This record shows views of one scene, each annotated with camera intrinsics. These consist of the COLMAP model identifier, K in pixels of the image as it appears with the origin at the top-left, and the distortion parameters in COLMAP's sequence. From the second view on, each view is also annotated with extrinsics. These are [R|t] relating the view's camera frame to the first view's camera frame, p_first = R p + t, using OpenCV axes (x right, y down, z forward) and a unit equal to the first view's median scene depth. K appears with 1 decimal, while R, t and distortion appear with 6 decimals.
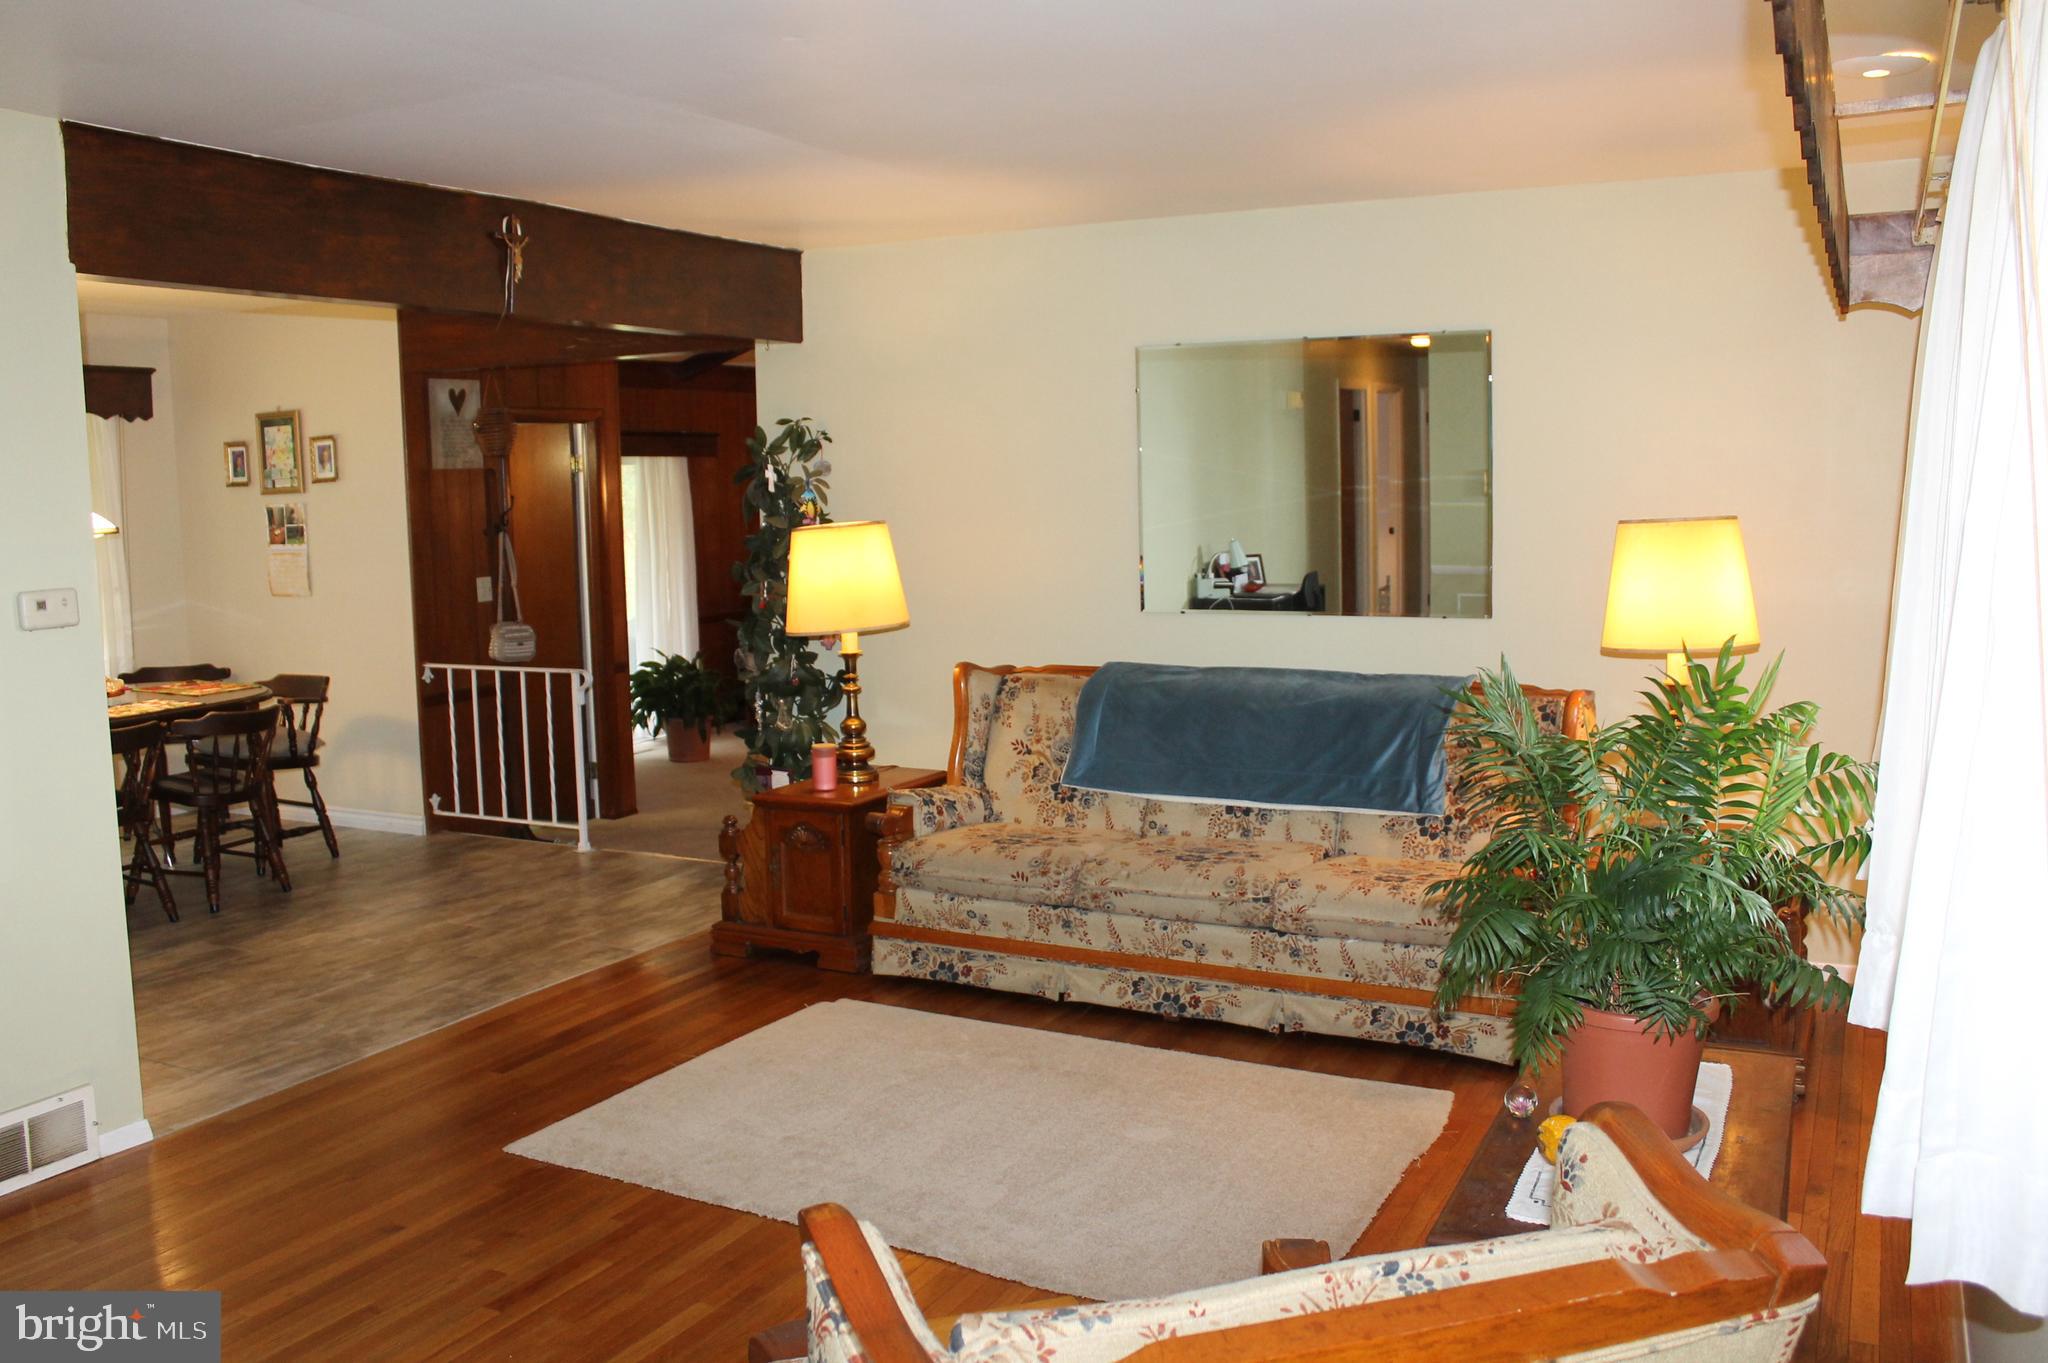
lens RADIAL K [[1735.3, 0, 1017.2], [0, 1735.3, 674.4], [0, 0, 1]] dist [-0.159427, 0.139522]
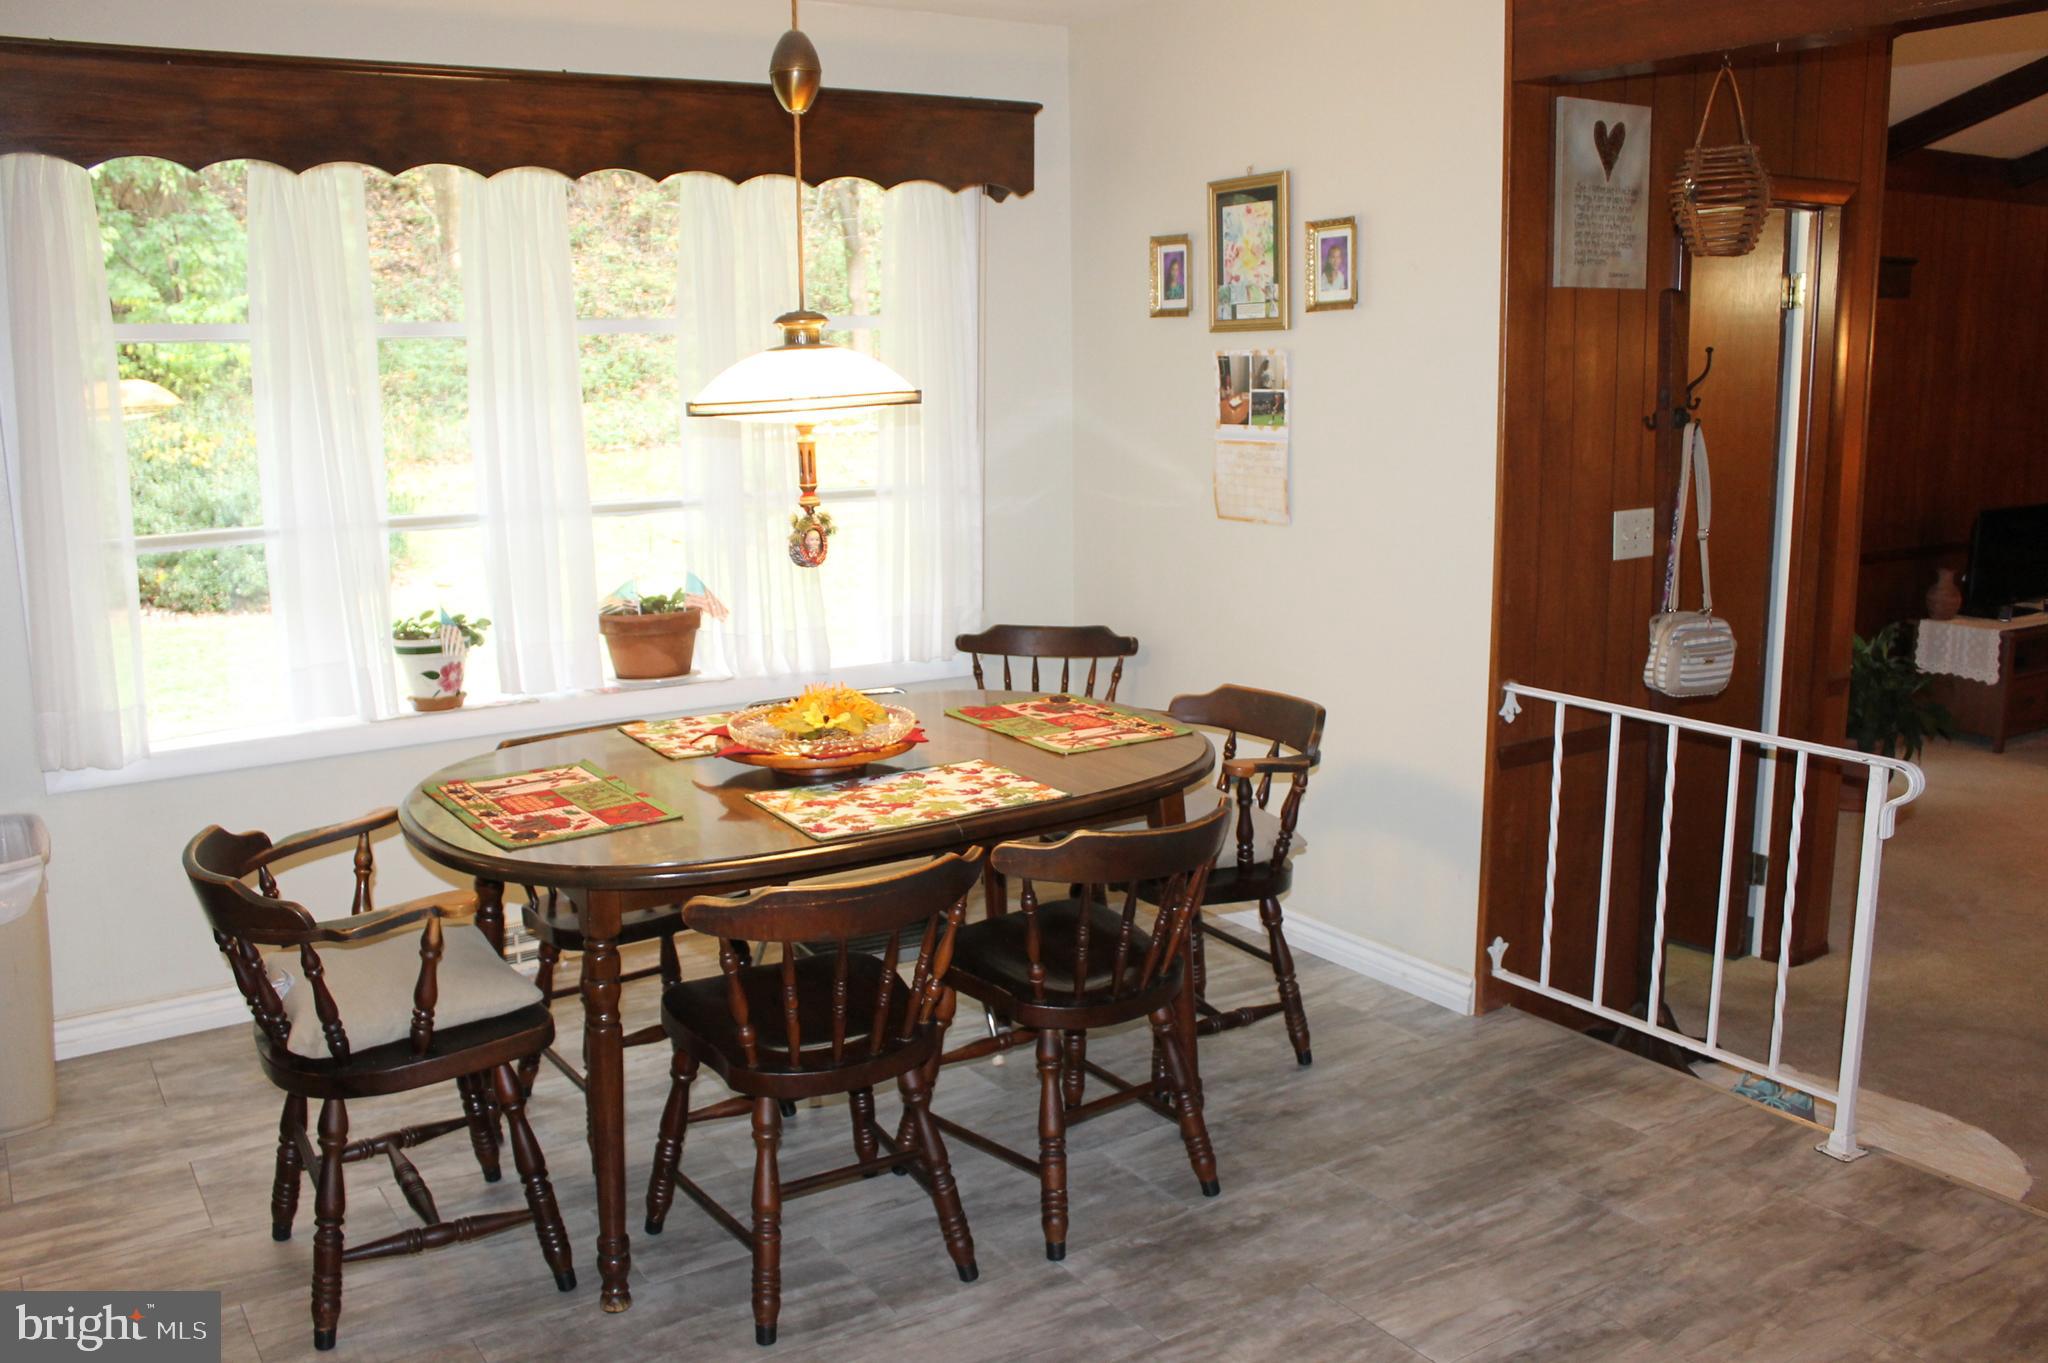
lens RADIAL K [[1735.3, 0, 1024.7], [0, 1735.3, 674.2], [0, 0, 1]] dist [-0.159427, 0.139522]
pose [[0.871711, 0.100429, -0.479619, -0.248903], [-0.060602, 0.993354, 0.097858, -0.053041], [0.486259, -0.056238, 0.872003, 0.536782]]
